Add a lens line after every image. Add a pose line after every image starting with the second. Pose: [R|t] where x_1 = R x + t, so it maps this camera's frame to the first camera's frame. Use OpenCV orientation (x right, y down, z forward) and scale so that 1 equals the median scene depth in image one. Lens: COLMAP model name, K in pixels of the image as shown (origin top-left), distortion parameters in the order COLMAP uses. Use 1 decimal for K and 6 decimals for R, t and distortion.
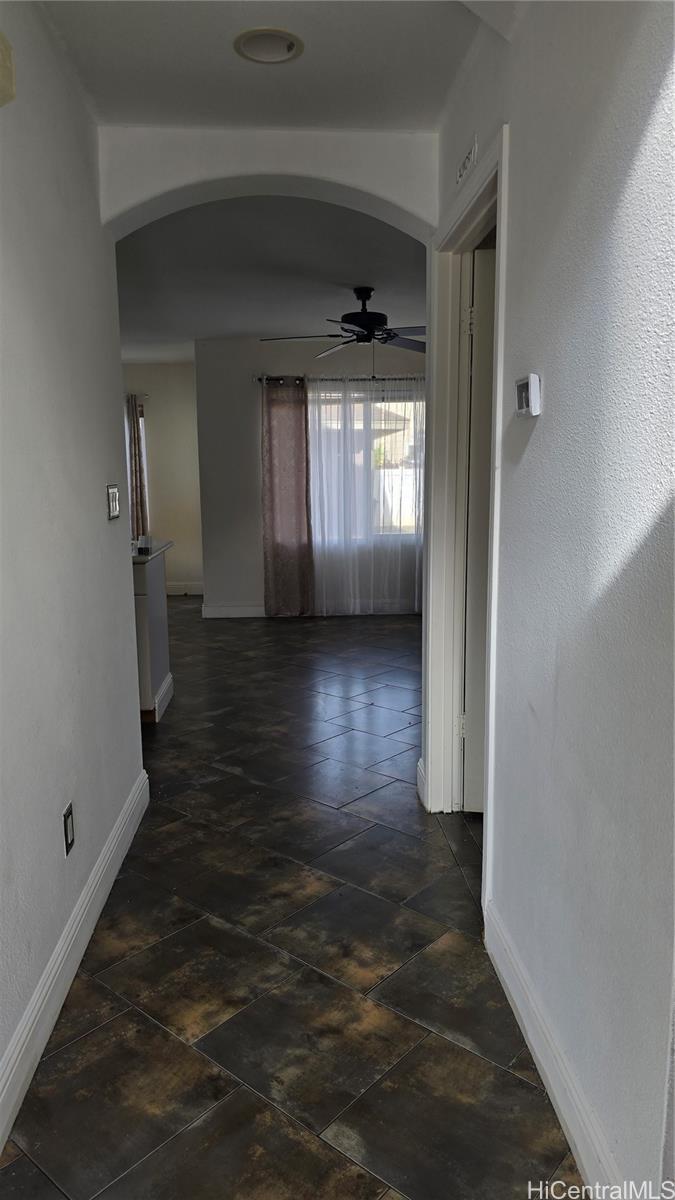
lens RADIAL K [[824.4, 0, 345.8], [0, 824.4, 599.8], [0, 0, 1]] dist [0.057415, -0.052874]
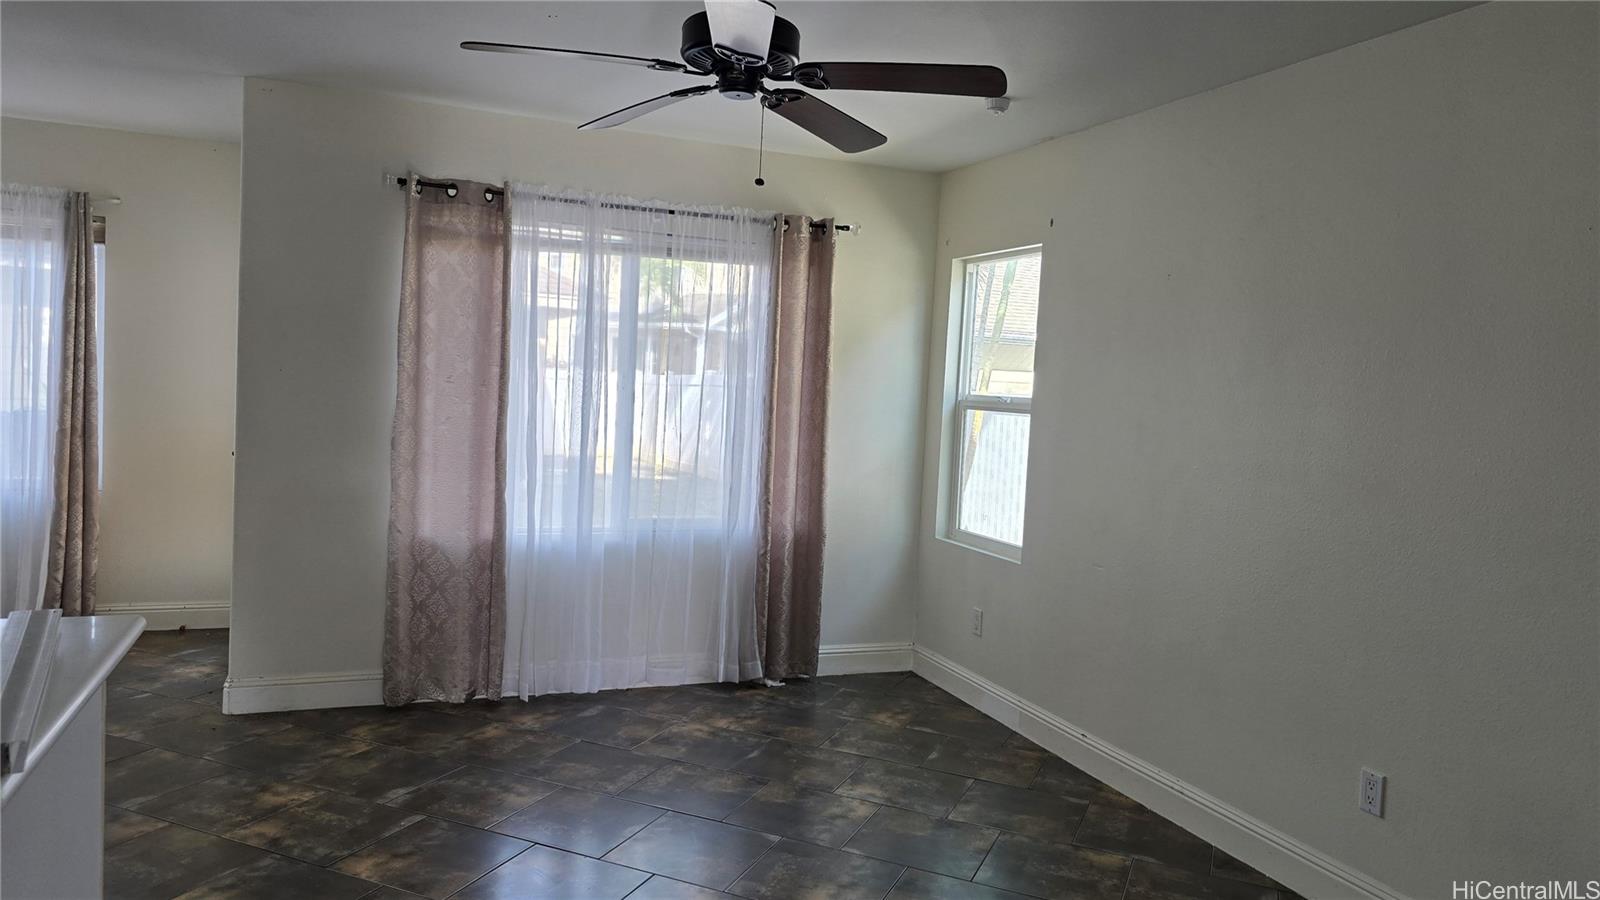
lens RADIAL K [[1099.2, 0, 831.3], [0, 1099.2, 434.3], [0, 0, 1]] dist [0.057415, -0.052874]
pose [[0.945684, 0.041101, 0.322478, -0.070474], [-0.008230, 0.994684, -0.102641, -0.066761], [-0.324983, 0.094412, 0.940996, 0.358235]]
